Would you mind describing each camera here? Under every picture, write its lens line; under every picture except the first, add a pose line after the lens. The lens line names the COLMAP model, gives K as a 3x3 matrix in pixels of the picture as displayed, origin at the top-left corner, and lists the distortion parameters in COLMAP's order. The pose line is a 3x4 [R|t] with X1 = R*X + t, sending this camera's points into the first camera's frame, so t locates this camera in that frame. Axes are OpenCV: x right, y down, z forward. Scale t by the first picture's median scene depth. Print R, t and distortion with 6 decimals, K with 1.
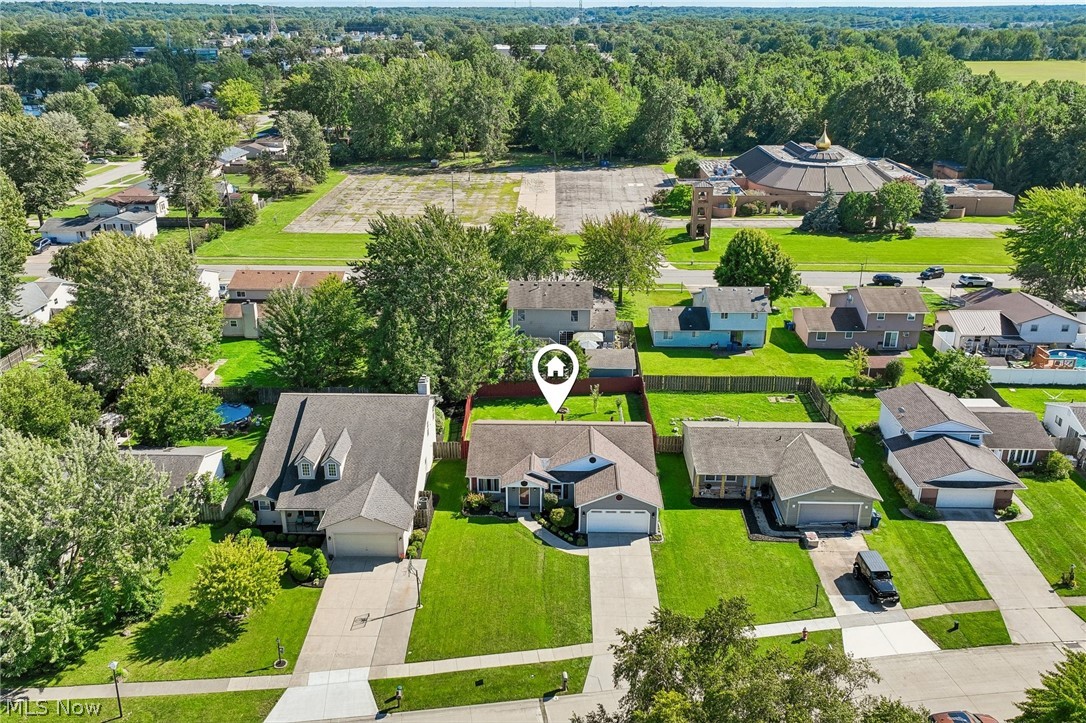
lens RADIAL K [[902.6, 0, 537.5], [0, 902.6, 364.7], [0, 0, 1]] dist [0.011461, -0.013221]
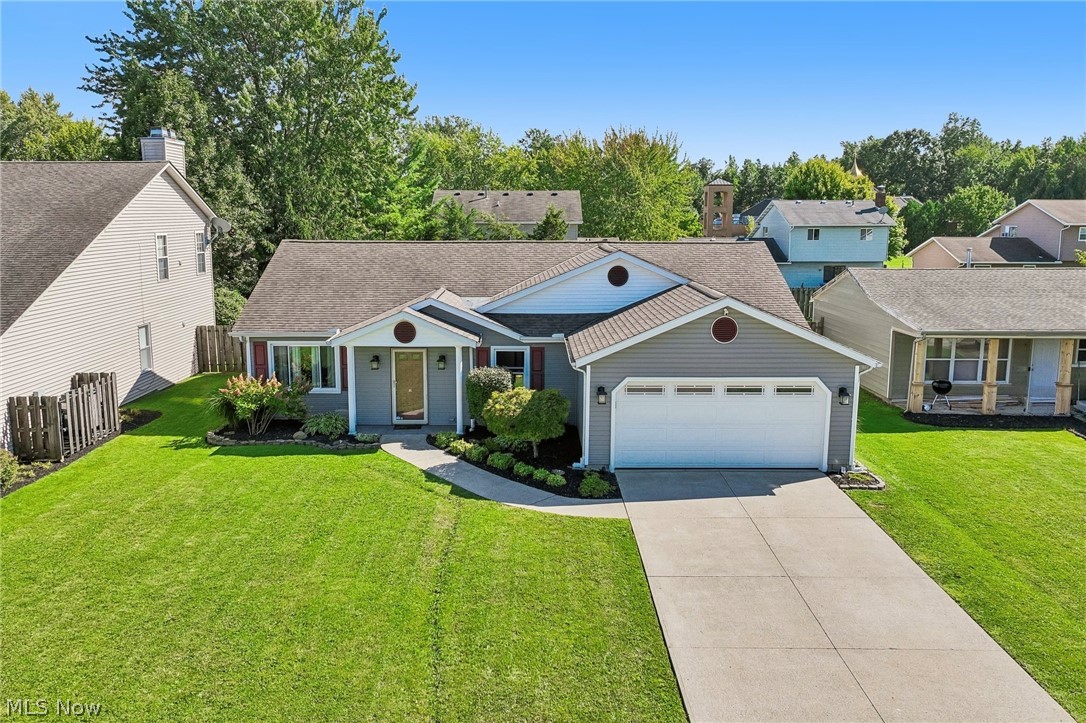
lens RADIAL K [[902.6, 0, 537.5], [0, 902.6, 364.7], [0, 0, 1]] dist [0.011461, -0.013221]
pose [[0.999370, -0.002857, 0.035375, 0.020907], [0.009975, 0.979186, -0.202720, 0.212498], [-0.034060, 0.202945, 0.978598, 0.714185]]
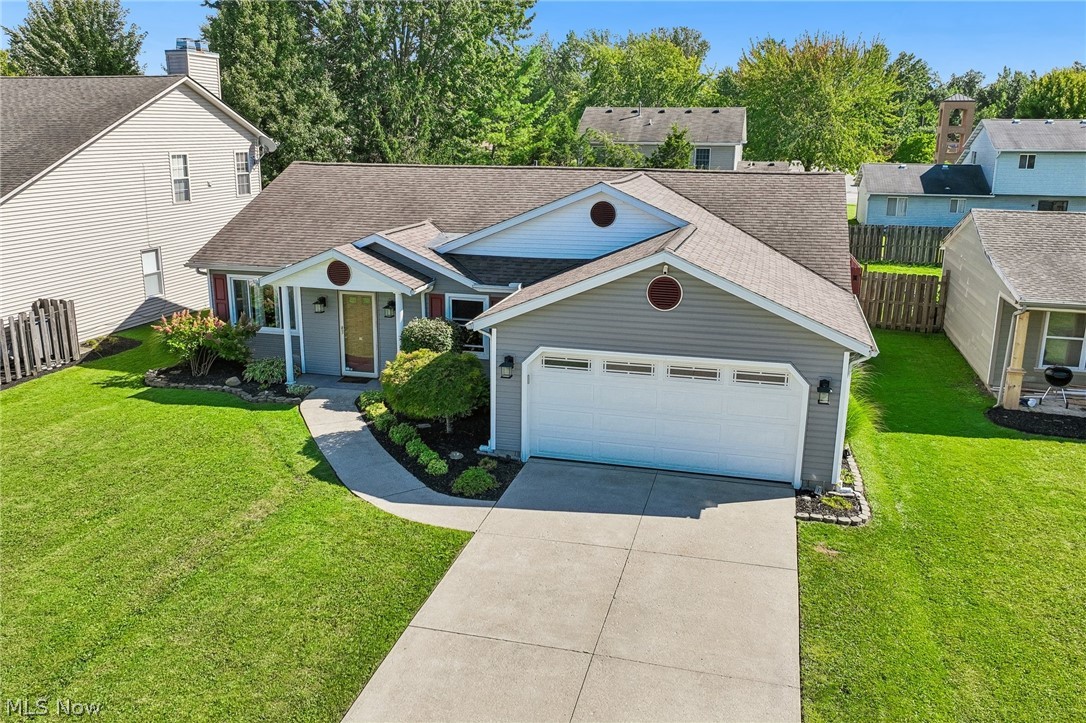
lens RADIAL K [[902.6, 0, 537.5], [0, 902.6, 364.7], [0, 0, 1]] dist [0.011461, -0.013221]
pose [[0.973216, 0.066750, -0.219988, 0.108202], [-0.092103, 0.989976, -0.107076, 0.187713], [0.210636, 0.124470, 0.969608, 0.774306]]
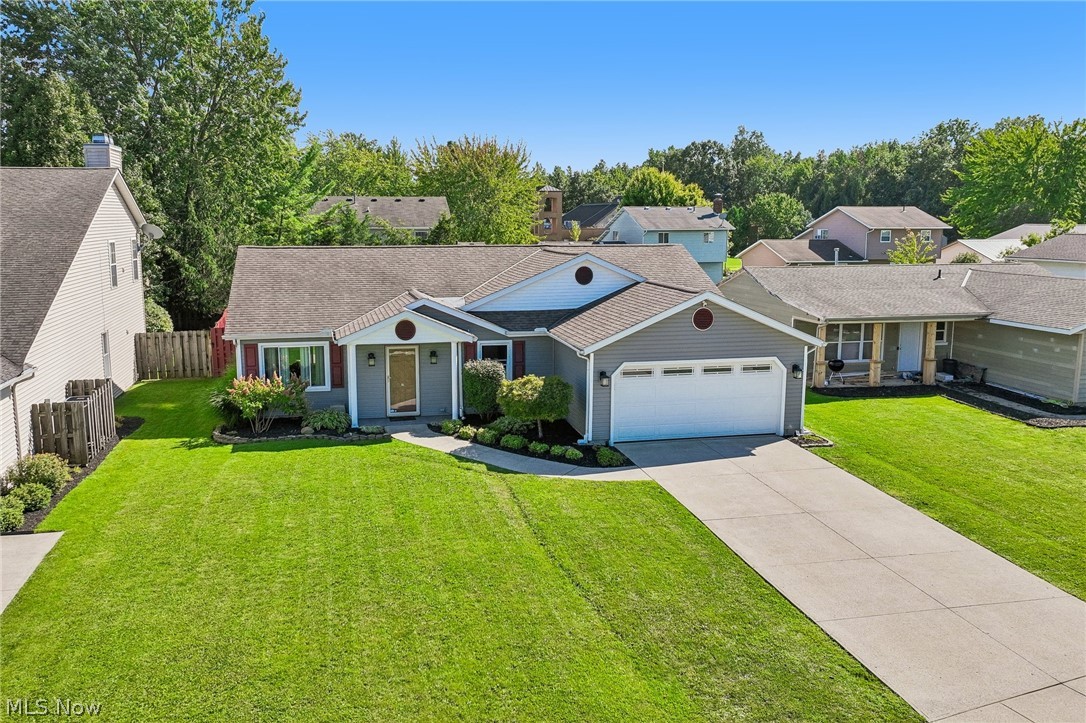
lens RADIAL K [[902.6, 0, 537.5], [0, 902.6, 364.7], [0, 0, 1]] dist [0.011461, -0.013221]
pose [[0.967695, -0.038405, 0.249181, -0.052977], [0.089392, 0.976386, -0.196669, 0.221474], [-0.235744, 0.212590, 0.948278, 0.689159]]
